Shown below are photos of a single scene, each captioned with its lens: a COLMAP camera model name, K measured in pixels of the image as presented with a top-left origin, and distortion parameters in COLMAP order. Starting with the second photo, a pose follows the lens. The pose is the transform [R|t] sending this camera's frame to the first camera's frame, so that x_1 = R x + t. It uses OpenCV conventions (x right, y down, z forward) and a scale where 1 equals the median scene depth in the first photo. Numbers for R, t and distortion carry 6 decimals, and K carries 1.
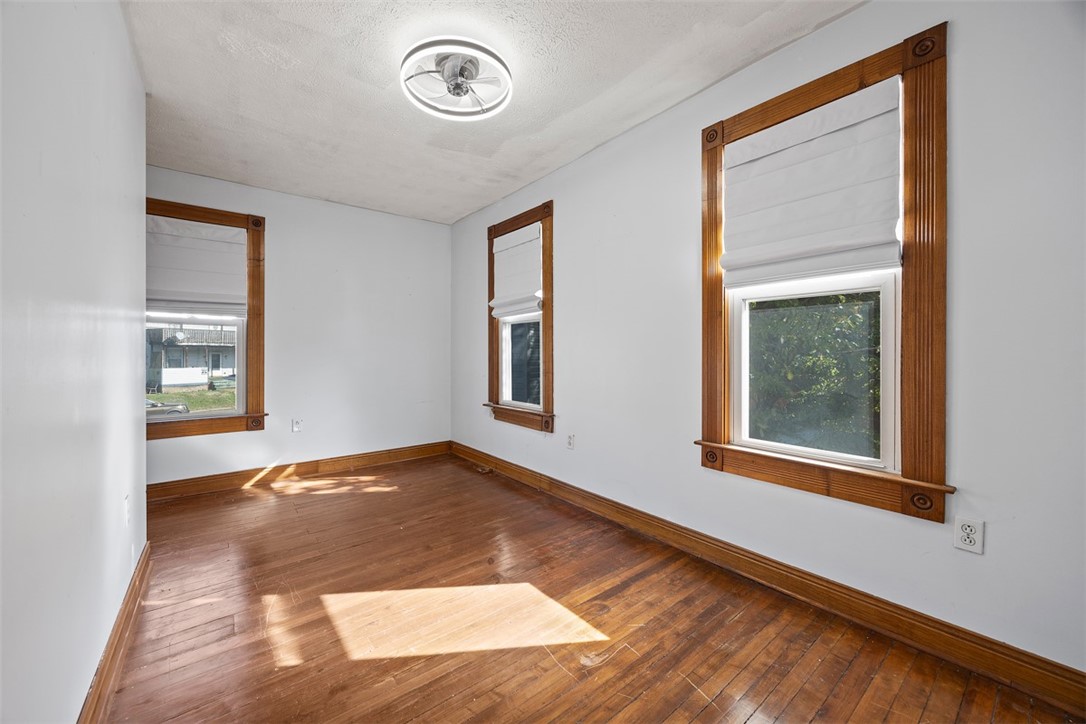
lens RADIAL K [[413.2, 0, 538.0], [0, 413.2, 359.0], [0, 0, 1]] dist [-0.002052, -0.000059]
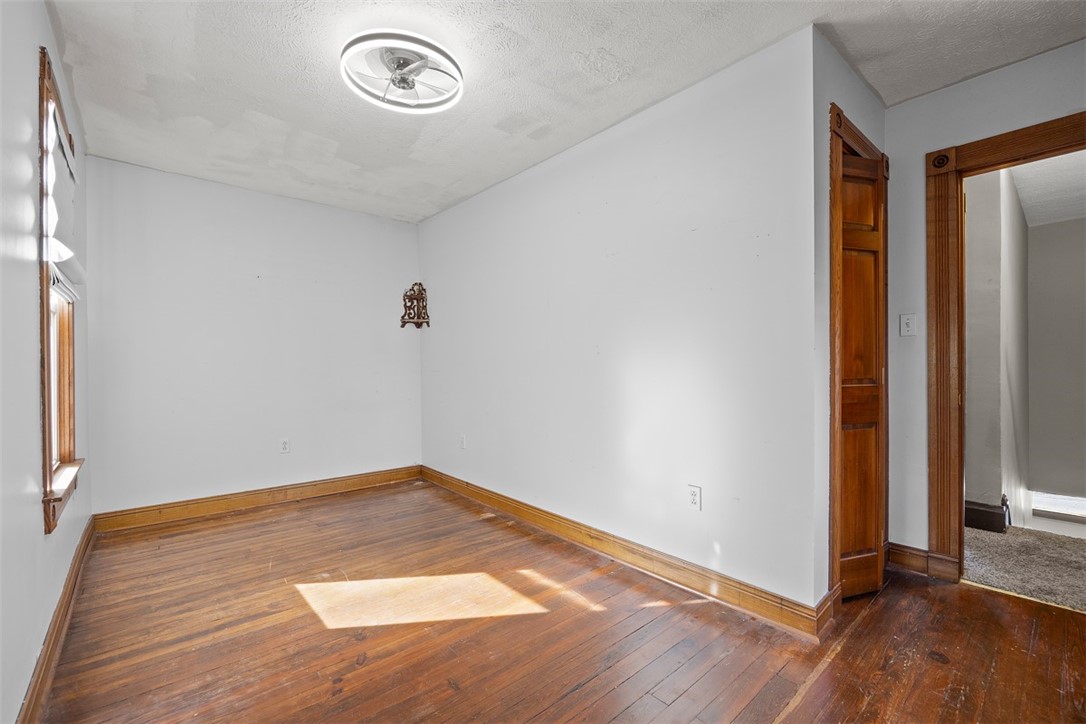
lens RADIAL K [[466.8, 0, 538.4], [0, 466.8, 370.1], [0, 0, 1]] dist [-0.013284, -0.000039]
pose [[-0.998870, 0.007501, -0.046934, -0.381655], [0.006047, 0.999500, 0.031026, -0.032518], [0.047143, 0.030707, -0.998416, 1.781864]]
